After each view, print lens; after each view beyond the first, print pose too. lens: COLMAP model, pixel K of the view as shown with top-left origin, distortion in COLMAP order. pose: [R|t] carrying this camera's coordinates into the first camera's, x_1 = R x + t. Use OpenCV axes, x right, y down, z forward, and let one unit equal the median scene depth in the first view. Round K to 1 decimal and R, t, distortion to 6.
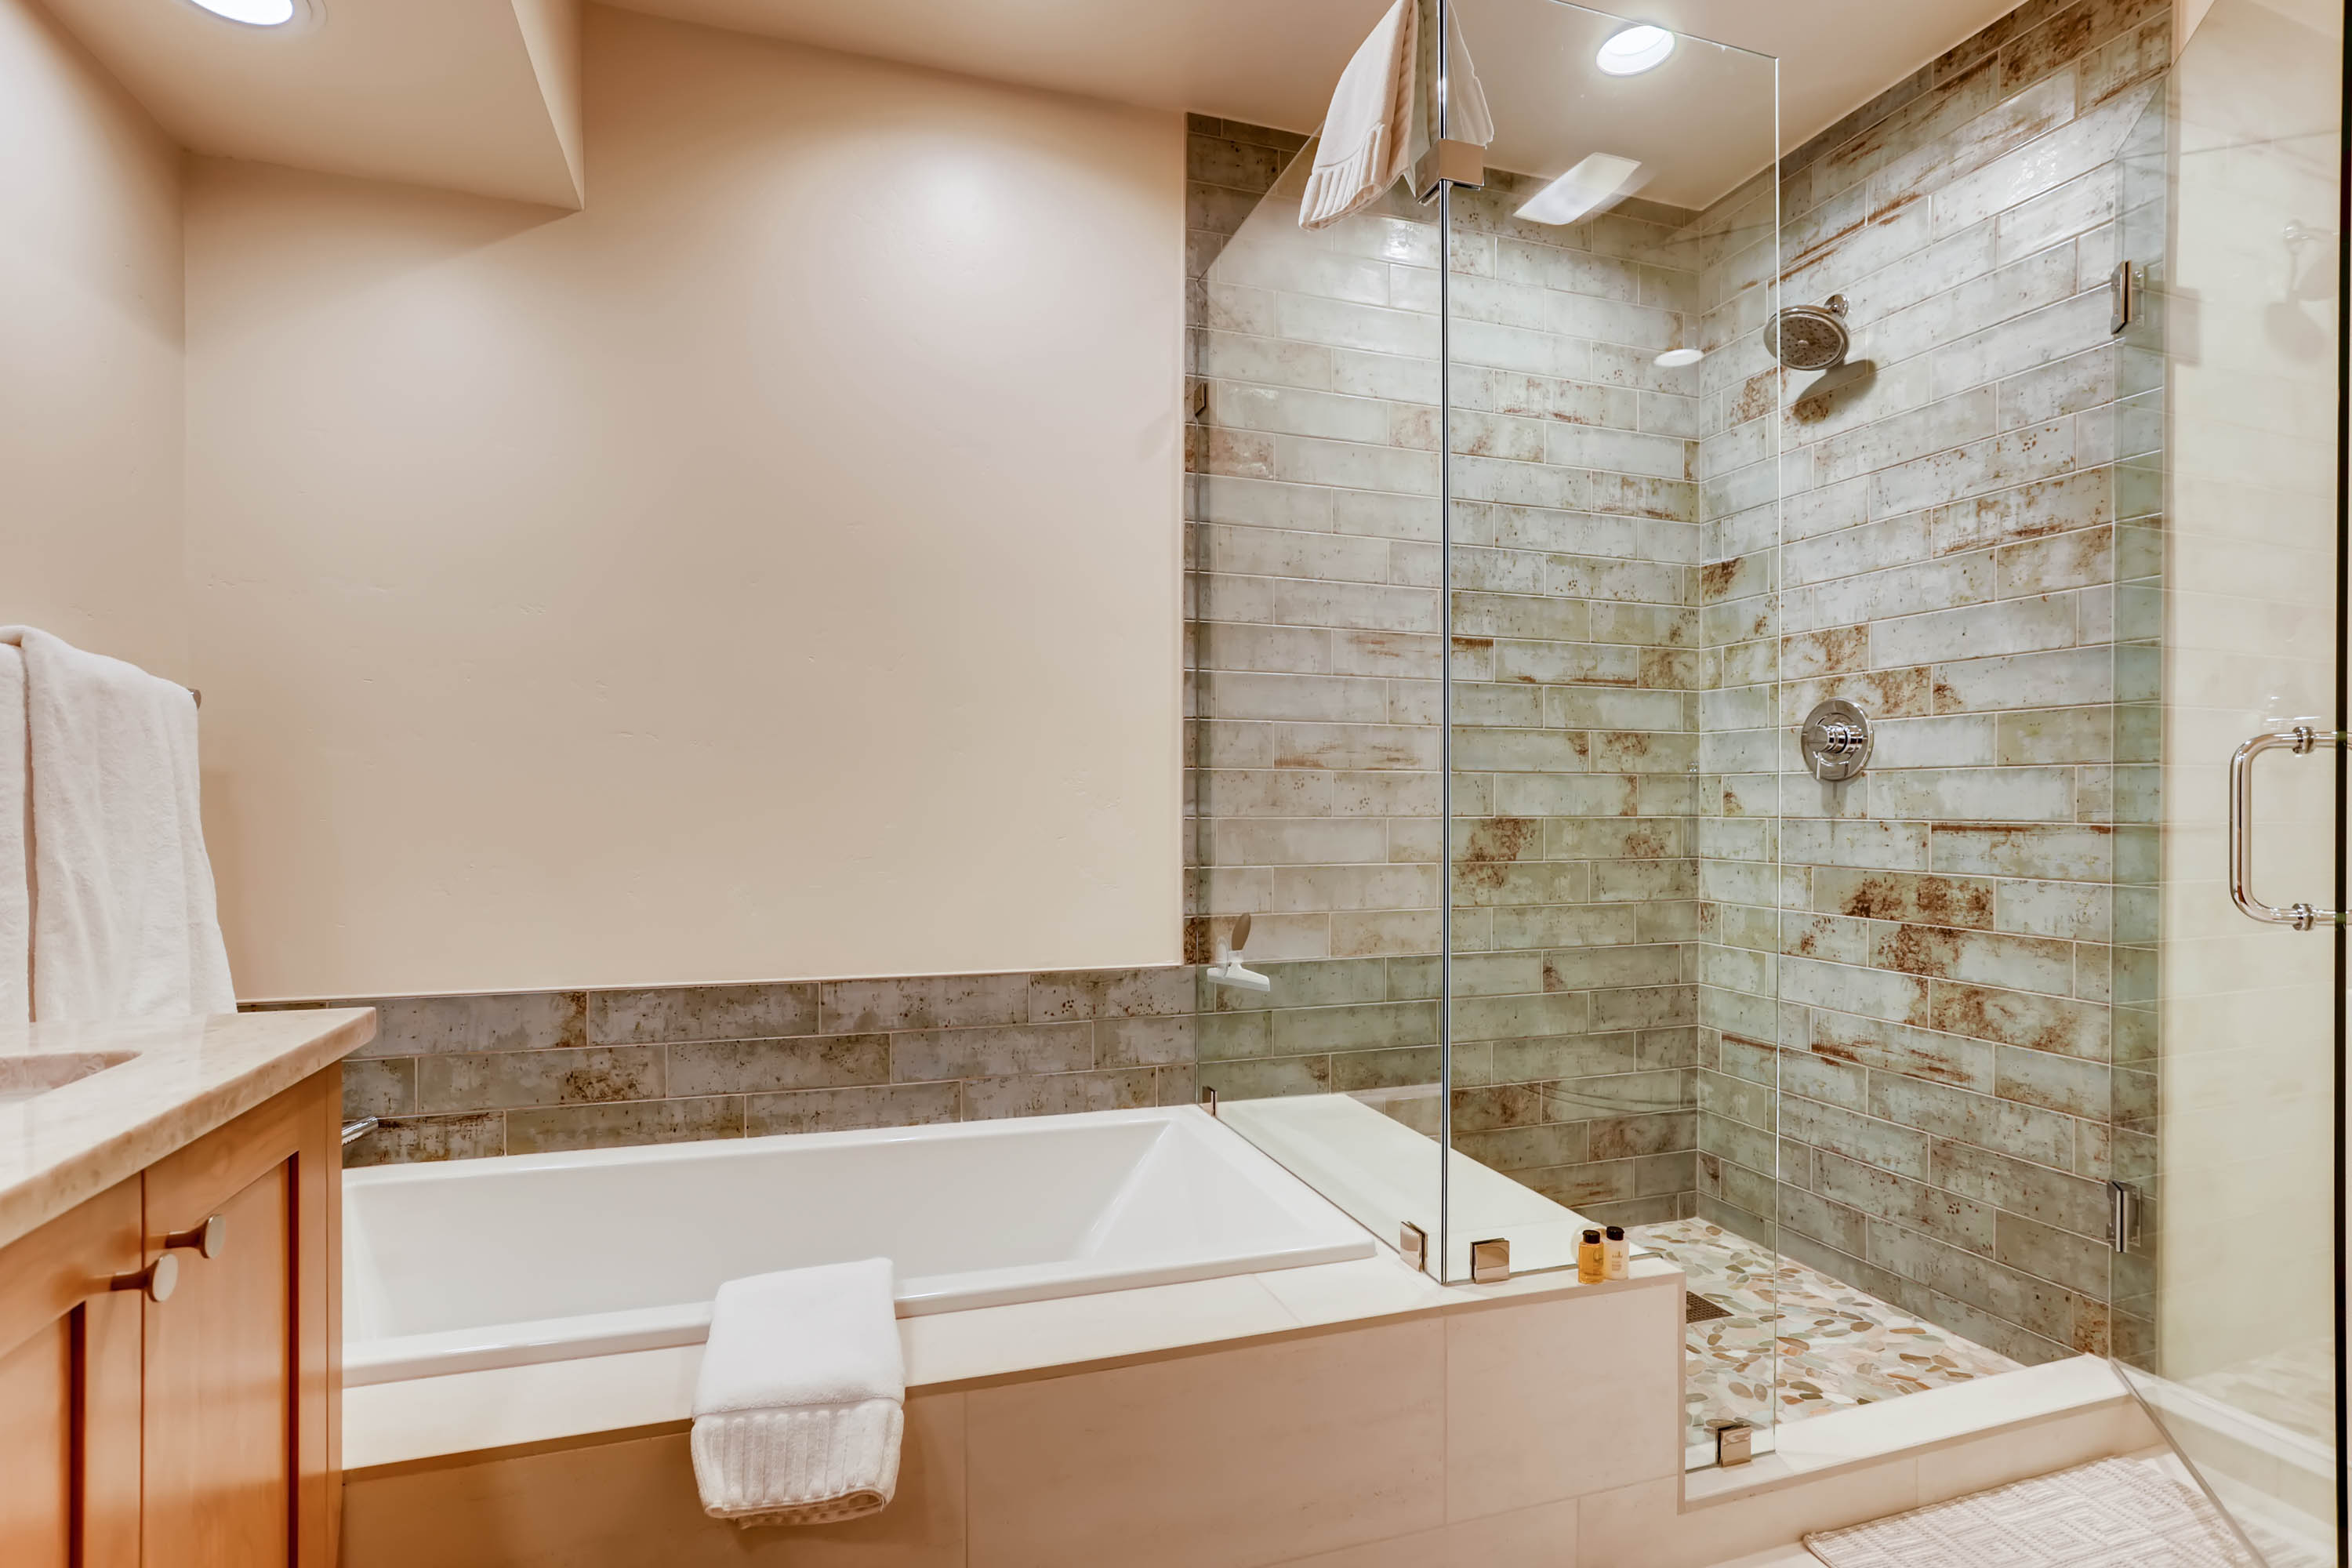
lens RADIAL K [[1158.4, 0, 1167.3], [0, 1158.4, 804.9], [0, 0, 1]] dist [-0.033287, 0.021879]
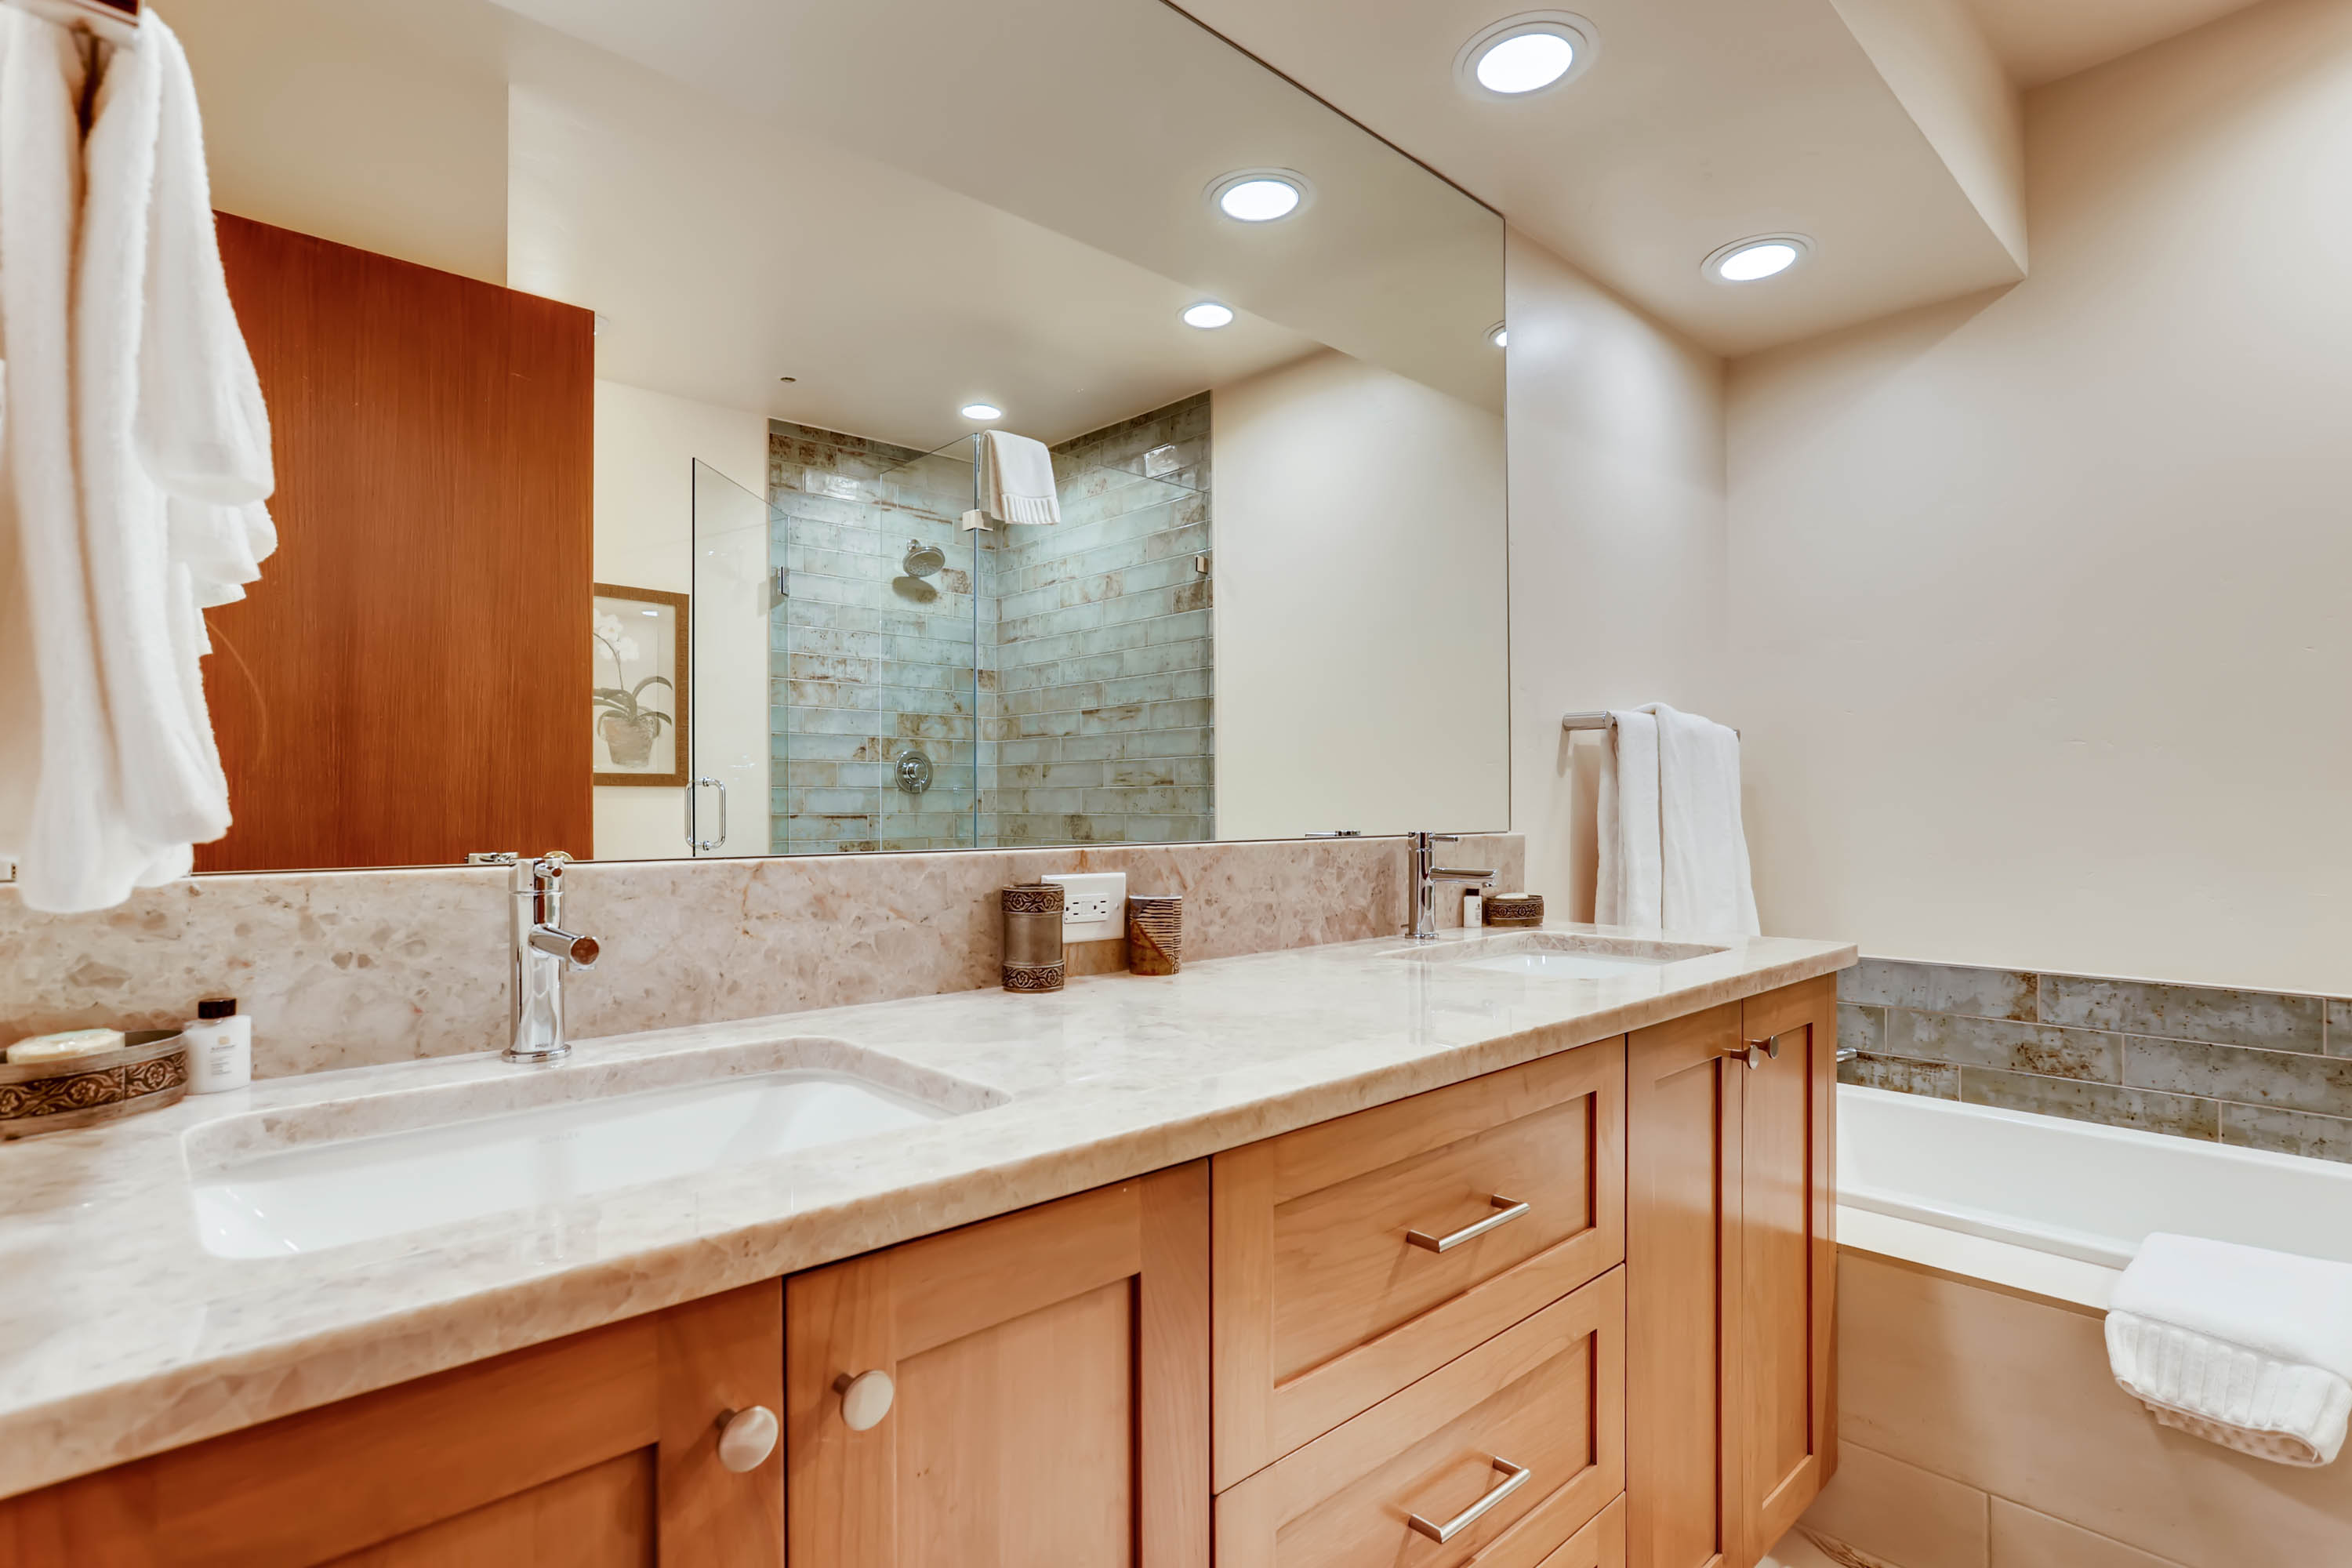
lens RADIAL K [[1158.4, 0, 1167.3], [0, 1158.4, 804.9], [0, 0, 1]] dist [-0.033287, 0.021879]
pose [[0.416721, -0.004948, -0.909021, 0.157149], [0.004525, 0.999984, -0.003369, -0.001461], [0.909023, -0.002709, 0.416737, -0.235087]]
